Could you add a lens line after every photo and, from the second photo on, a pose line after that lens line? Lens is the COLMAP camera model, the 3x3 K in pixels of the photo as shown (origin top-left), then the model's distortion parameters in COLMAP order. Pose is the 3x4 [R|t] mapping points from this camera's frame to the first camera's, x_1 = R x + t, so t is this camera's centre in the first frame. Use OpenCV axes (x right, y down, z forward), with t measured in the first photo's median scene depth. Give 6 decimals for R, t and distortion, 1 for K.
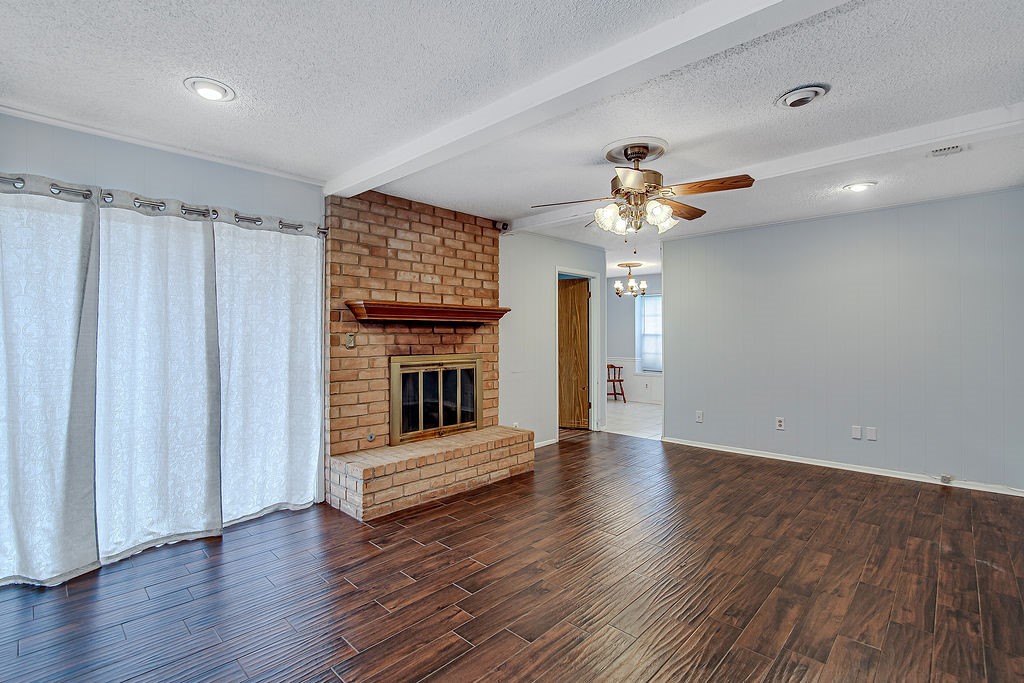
lens RADIAL K [[481.8, 0, 510.5], [0, 481.8, 335.2], [0, 0, 1]] dist [-0.016777, 0.000495]
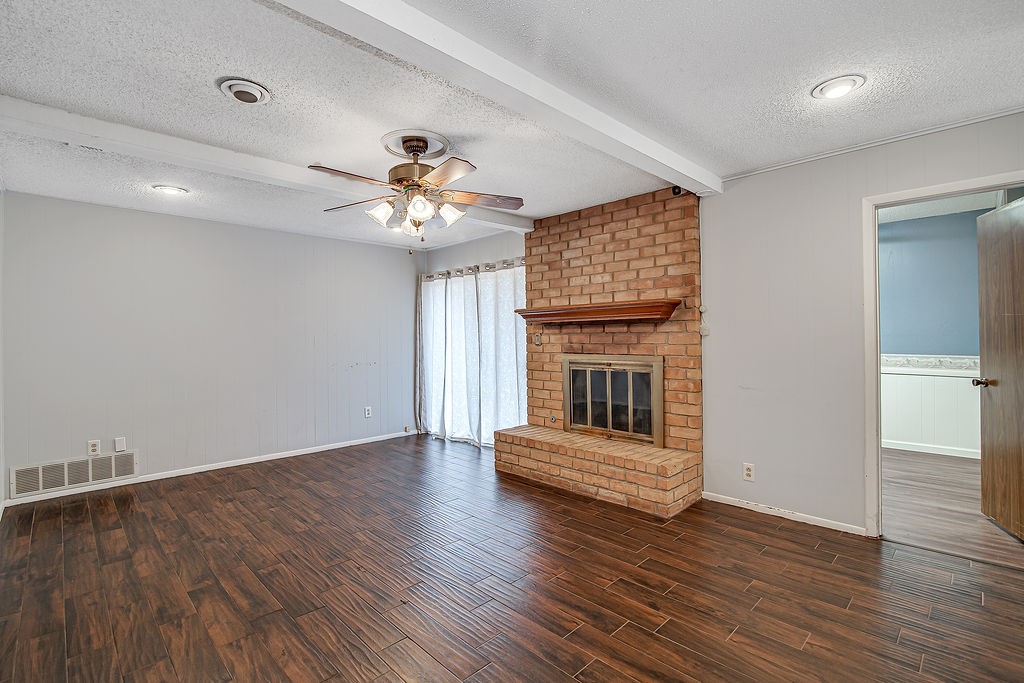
lens RADIAL K [[481.8, 0, 510.5], [0, 481.8, 335.2], [0, 0, 1]] dist [-0.016777, 0.000495]
pose [[-0.054455, 0.000811, -0.998516, 0.871892], [0.014378, 0.999897, 0.000028, -0.001652], [0.998413, -0.014355, -0.054461, 0.893819]]
